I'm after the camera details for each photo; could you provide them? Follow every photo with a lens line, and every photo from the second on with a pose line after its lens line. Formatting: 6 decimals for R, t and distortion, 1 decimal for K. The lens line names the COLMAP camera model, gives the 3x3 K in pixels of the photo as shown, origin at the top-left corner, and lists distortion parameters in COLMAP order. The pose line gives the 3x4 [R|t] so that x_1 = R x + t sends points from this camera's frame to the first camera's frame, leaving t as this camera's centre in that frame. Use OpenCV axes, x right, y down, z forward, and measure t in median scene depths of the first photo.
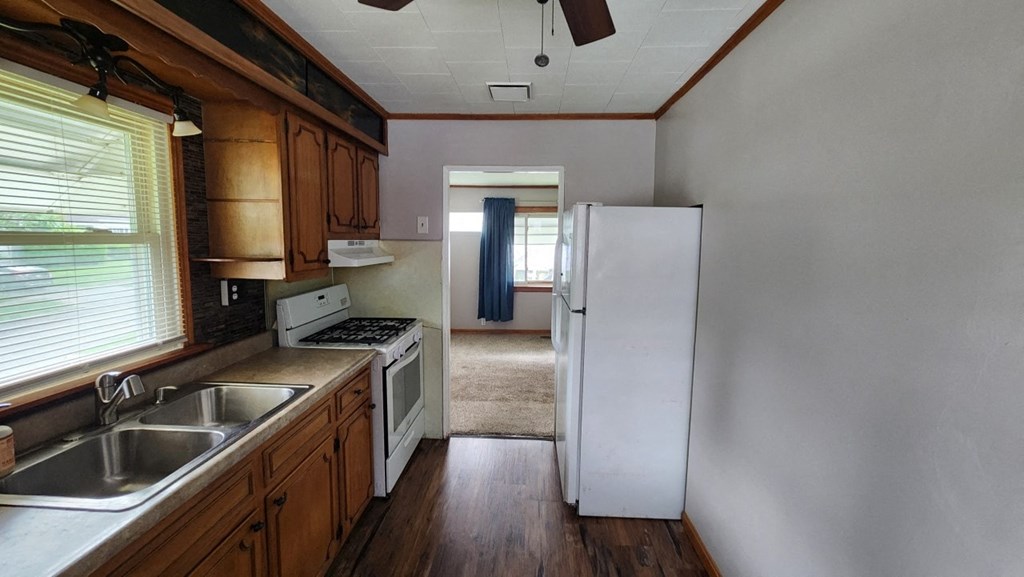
lens RADIAL K [[420.6, 0, 518.1], [0, 420.6, 284.0], [0, 0, 1]] dist [0.003311, -0.000205]
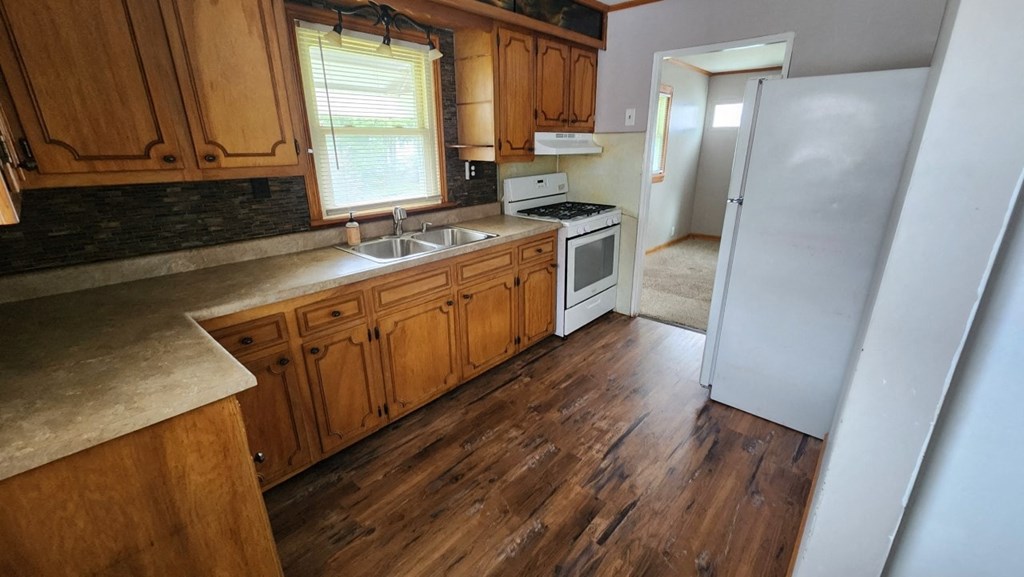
lens RADIAL K [[420.6, 0, 516.7], [0, 420.6, 288.8], [0, 0, 1]] dist [0.003311, -0.000205]
pose [[0.775211, 0.191707, -0.601911, 0.405602], [-0.051480, 0.968842, 0.242271, 0.054866], [0.629602, -0.156825, 0.760926, -0.088307]]
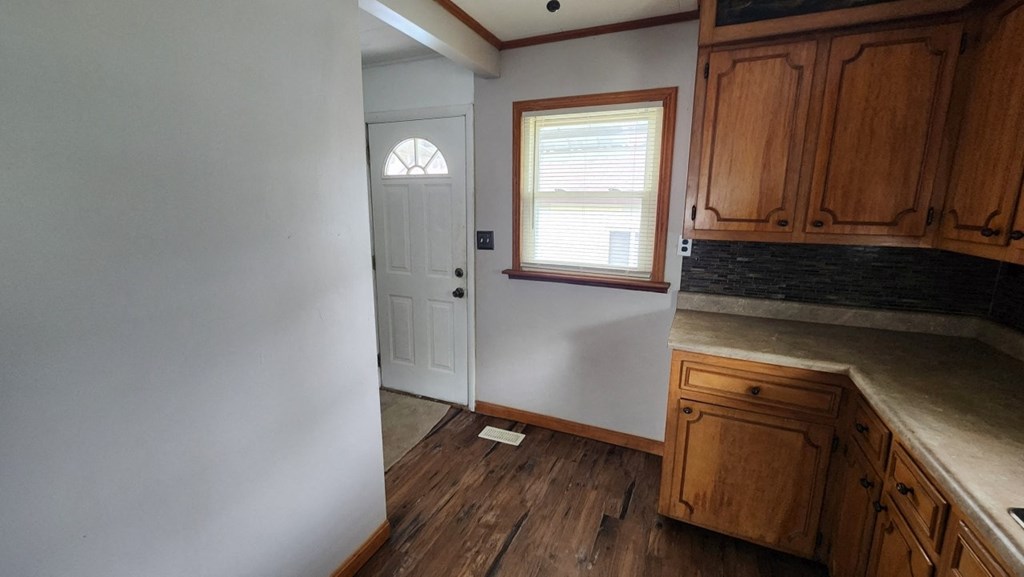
lens RADIAL K [[418.9, 0, 517.2], [0, 418.9, 285.7], [0, 0, 1]] dist [-0.008151, -0.001365]
pose [[-0.930753, -0.090234, 0.354340, -0.126445], [0.014371, 0.959296, 0.282037, -0.038940], [-0.365366, 0.267599, -0.891571, 0.737779]]
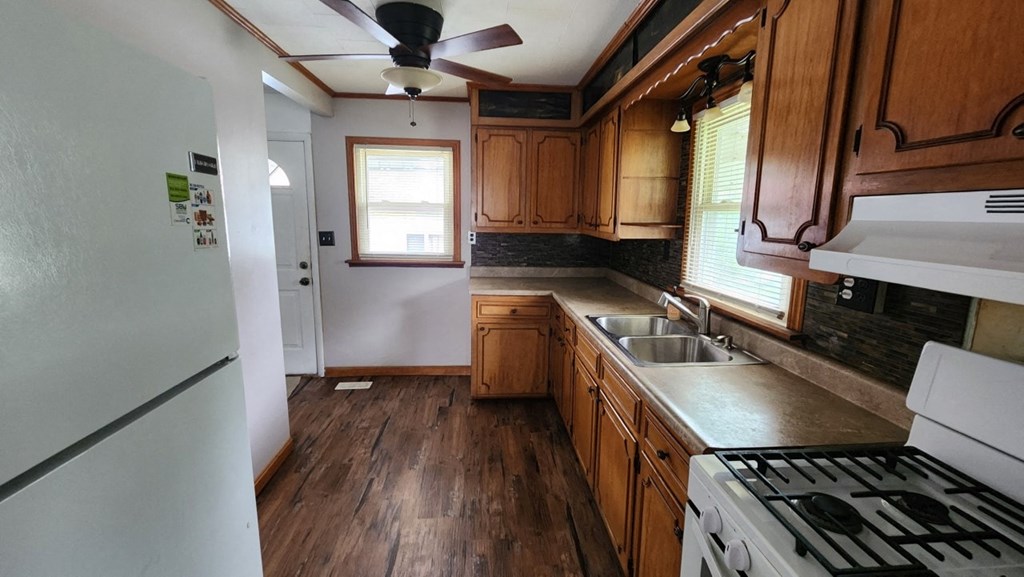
lens RADIAL K [[420.6, 0, 514.3], [0, 420.6, 280.4], [0, 0, 1]] dist [0.003311, -0.000205]
pose [[-0.992471, -0.008627, -0.122173, -0.091881], [-0.039911, 0.965849, 0.256012, -0.132167], [0.115792, 0.258960, -0.958922, 1.527882]]
